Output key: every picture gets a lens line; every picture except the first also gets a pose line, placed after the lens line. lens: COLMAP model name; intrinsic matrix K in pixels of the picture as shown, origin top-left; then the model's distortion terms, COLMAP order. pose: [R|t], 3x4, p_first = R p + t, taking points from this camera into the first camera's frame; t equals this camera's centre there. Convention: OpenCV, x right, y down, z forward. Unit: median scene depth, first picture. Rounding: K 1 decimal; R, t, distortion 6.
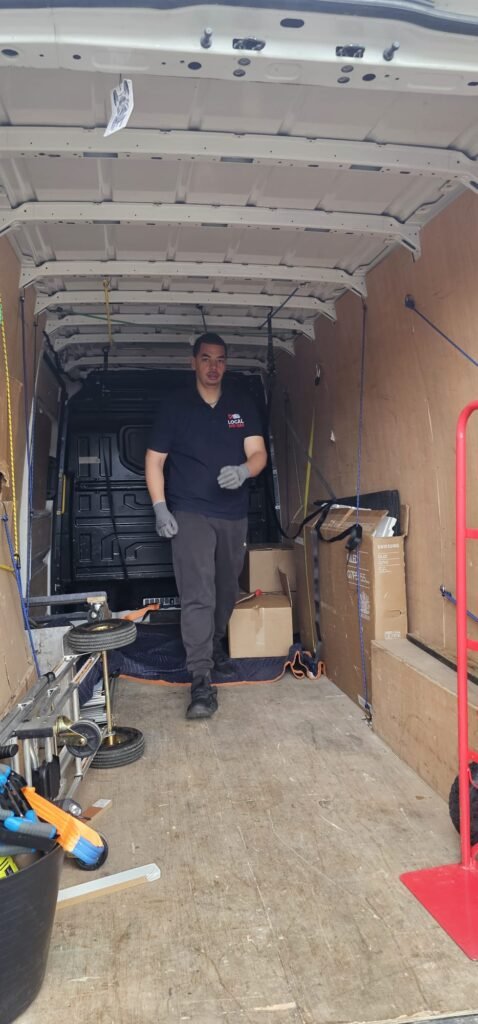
lens RADIAL K [[682.1, 0, 239.0], [0, 682.1, 512.0], [0, 0, 1]] dist [0.087124, -0.094900]
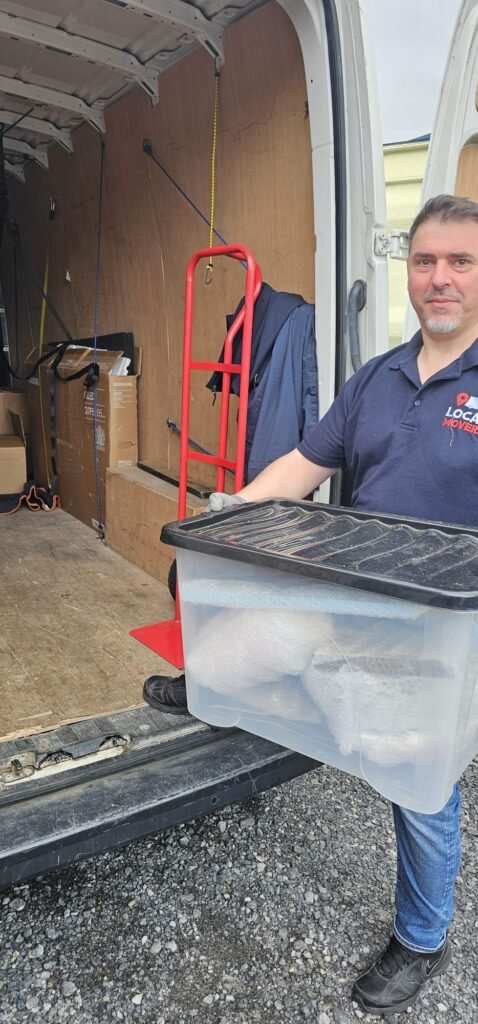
lens RADIAL K [[682.1, 0, 239.0], [0, 682.1, 512.0], [0, 0, 1]] dist [0.087124, -0.094900]
pose [[0.922049, -0.020500, 0.386531, -0.041820], [-0.056637, 0.980704, 0.187117, 0.034179], [-0.382908, -0.194422, 0.903095, -0.113416]]
